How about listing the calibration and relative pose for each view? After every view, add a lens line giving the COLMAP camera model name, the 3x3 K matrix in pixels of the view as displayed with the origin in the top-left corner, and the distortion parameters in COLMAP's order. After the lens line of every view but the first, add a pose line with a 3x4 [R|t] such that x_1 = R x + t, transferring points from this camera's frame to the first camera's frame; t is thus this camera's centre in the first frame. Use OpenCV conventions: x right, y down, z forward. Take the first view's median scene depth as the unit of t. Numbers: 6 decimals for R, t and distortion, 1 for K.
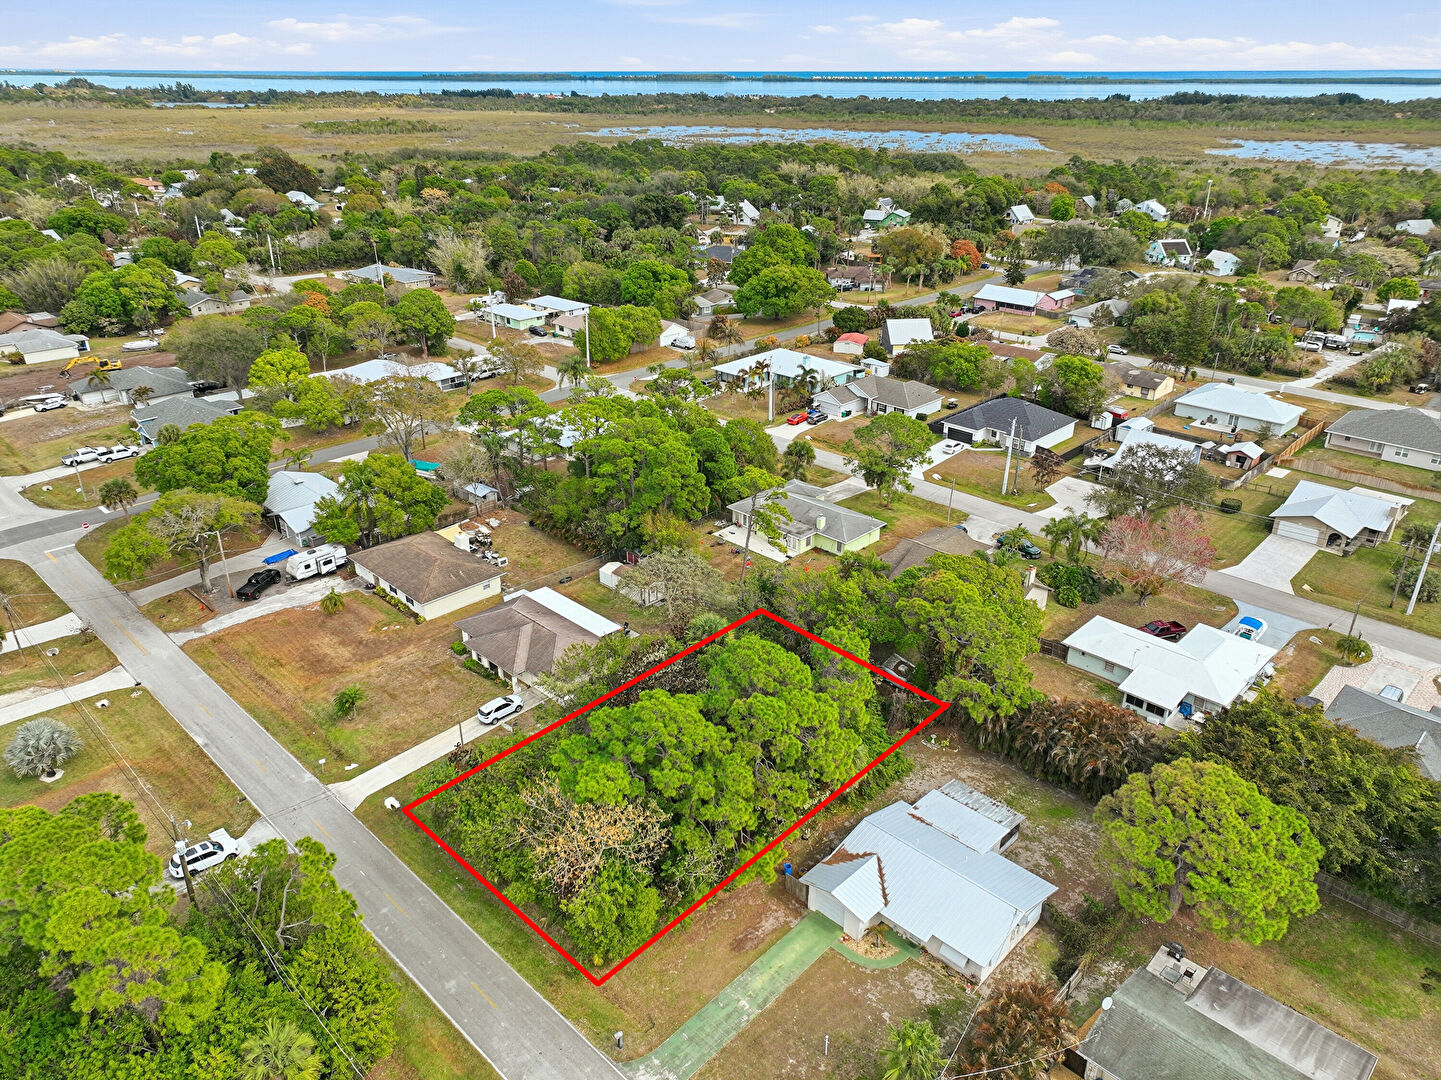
lens RADIAL K [[1011.4, 0, 720.5], [0, 1011.4, 540.0], [0, 0, 1]] dist [-0.000648, 0.017623]
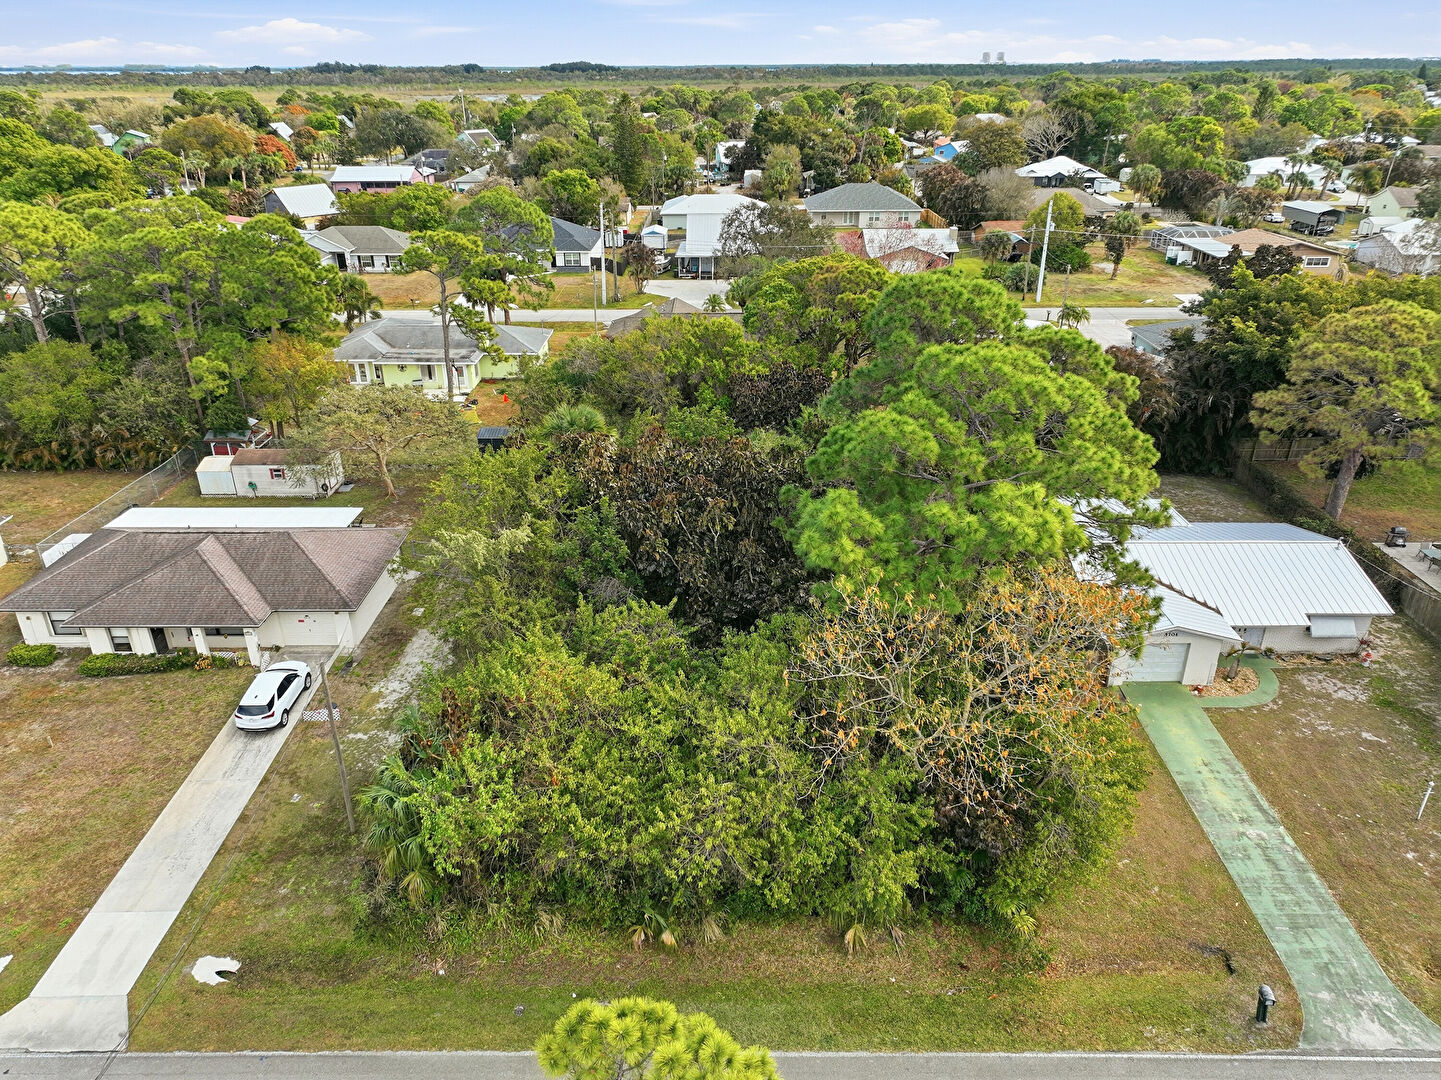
lens RADIAL K [[1011.4, 0, 720.5], [0, 1011.4, 540.0], [0, 0, 1]] dist [-0.000648, 0.017623]
pose [[0.720811, -0.300319, 0.624691, -0.177708], [0.298841, 0.947843, 0.110851, 0.058631], [-0.625400, 0.106781, 0.772964, 0.272107]]
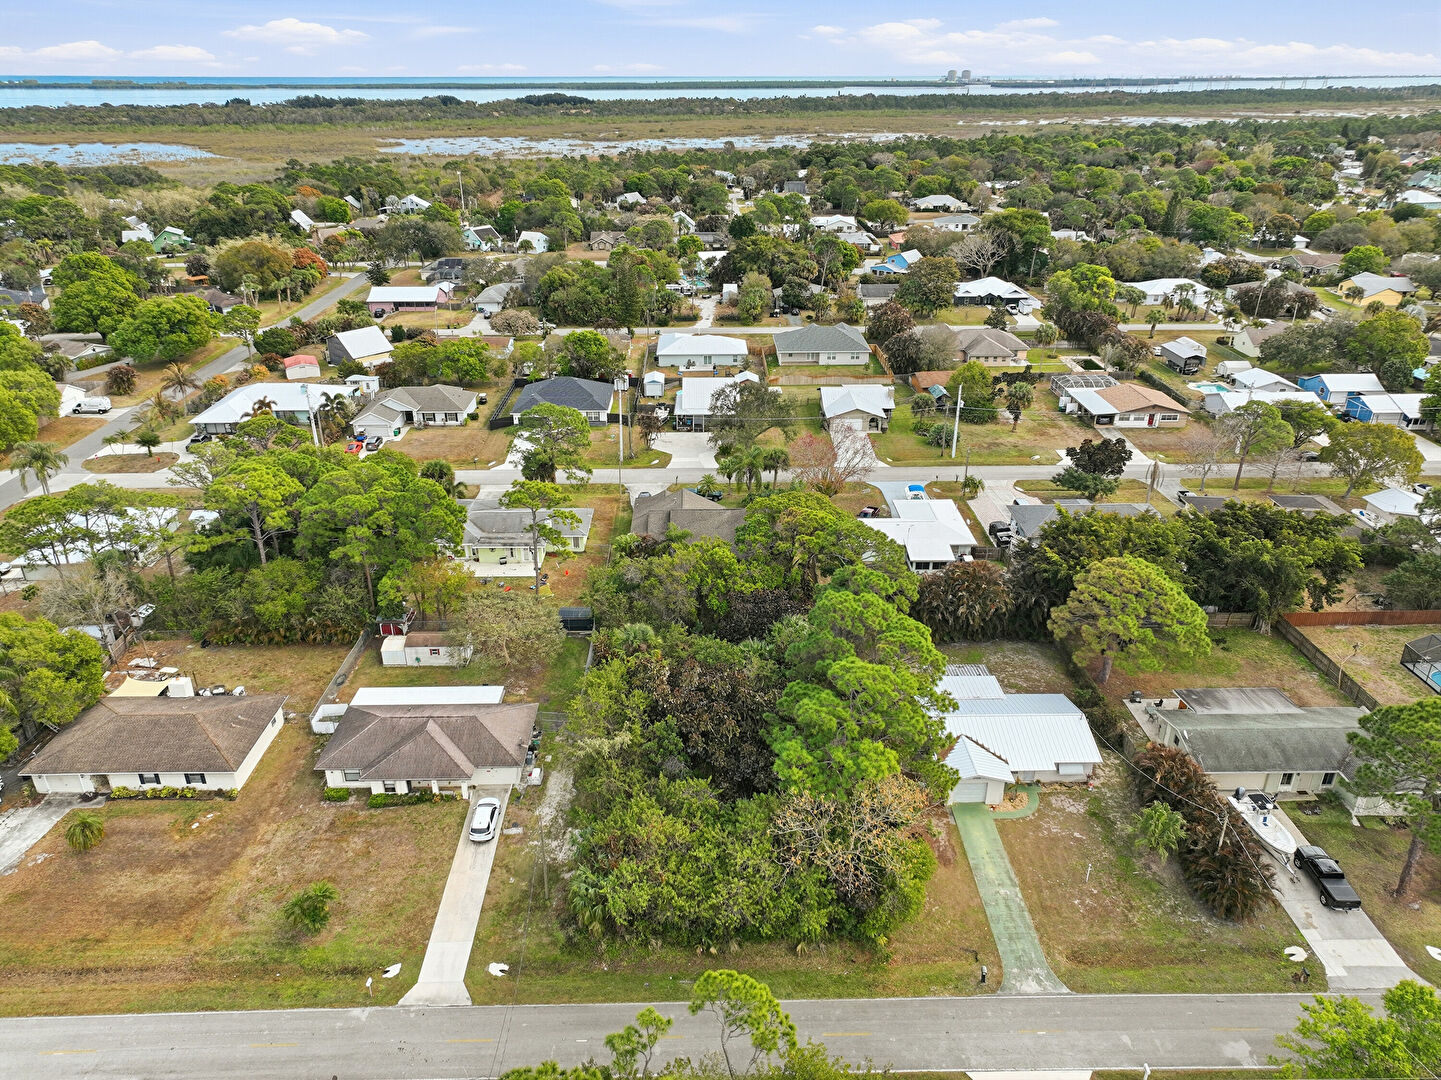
lens RADIAL K [[1011.4, 0, 720.5], [0, 1011.4, 540.0], [0, 0, 1]] dist [-0.000648, 0.017623]
pose [[0.701530, -0.300509, 0.646182, -0.289011], [0.303689, 0.946353, 0.110403, -0.042622], [-0.644693, 0.118787, 0.755156, 0.119851]]
